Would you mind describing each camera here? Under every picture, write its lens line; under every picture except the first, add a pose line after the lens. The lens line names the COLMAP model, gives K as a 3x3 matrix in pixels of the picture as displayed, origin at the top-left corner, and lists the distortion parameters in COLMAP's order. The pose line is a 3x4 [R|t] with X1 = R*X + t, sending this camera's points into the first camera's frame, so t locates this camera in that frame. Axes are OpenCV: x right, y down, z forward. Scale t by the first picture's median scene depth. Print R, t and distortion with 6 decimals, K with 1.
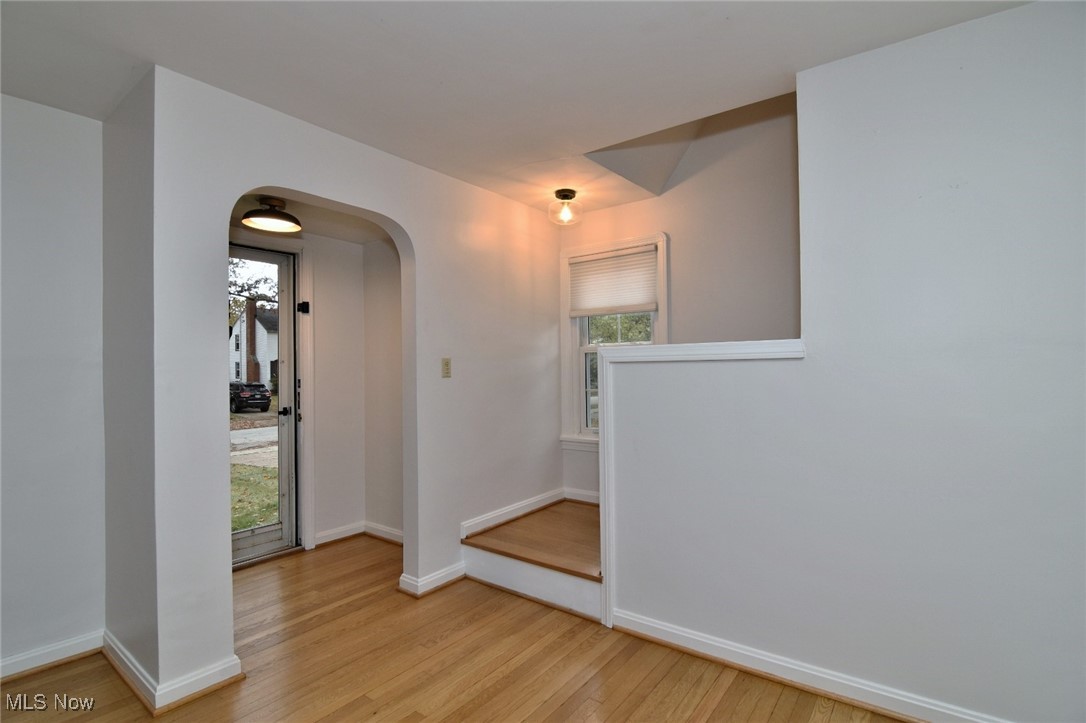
lens RADIAL K [[524.7, 0, 543.0], [0, 524.7, 361.5], [0, 0, 1]] dist [-0.001651, -0.010789]
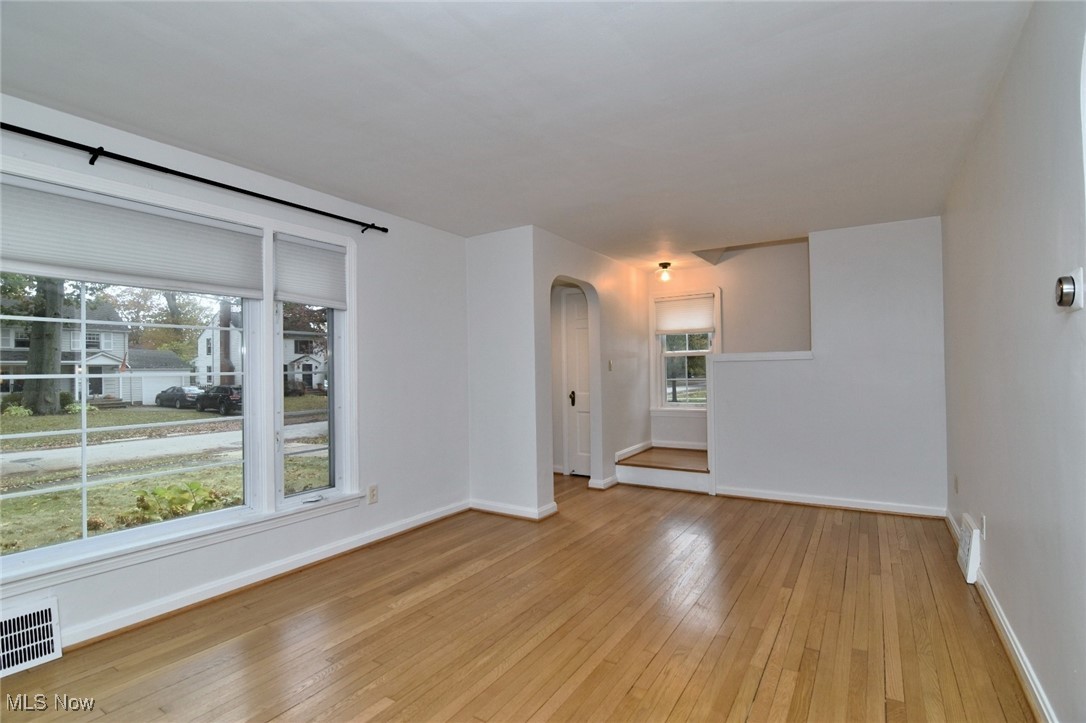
lens RADIAL K [[527.0, 0, 542.0], [0, 527.0, 362.9], [0, 0, 1]] dist [-0.001138, -0.013162]
pose [[0.995775, -0.002615, 0.091794, -0.517739], [0.002948, 0.999990, -0.003490, 0.008489], [-0.091784, 0.003746, 0.995772, -0.684669]]
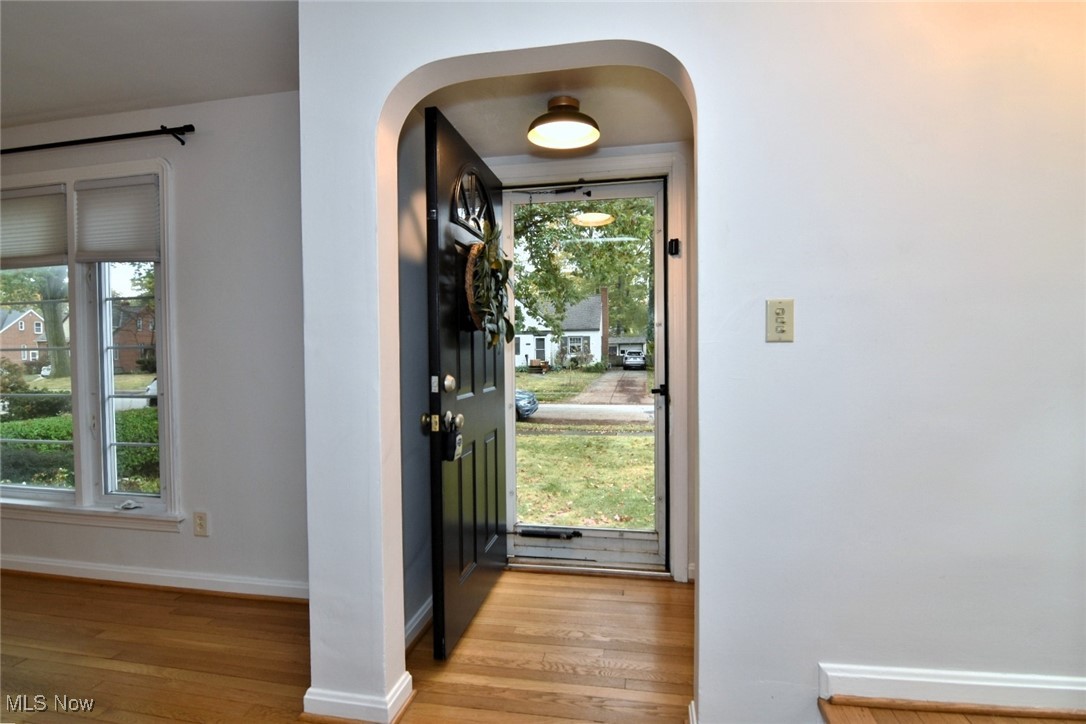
lens RADIAL K [[534.4, 0, 546.3], [0, 534.4, 361.5], [0, 0, 1]] dist [0.003489, -0.013016]
pose [[0.451912, 0.027639, -0.891634, 0.129541], [0.015703, 0.999119, 0.038929, 0.022843], [0.891924, -0.031594, 0.451080, 0.536848]]
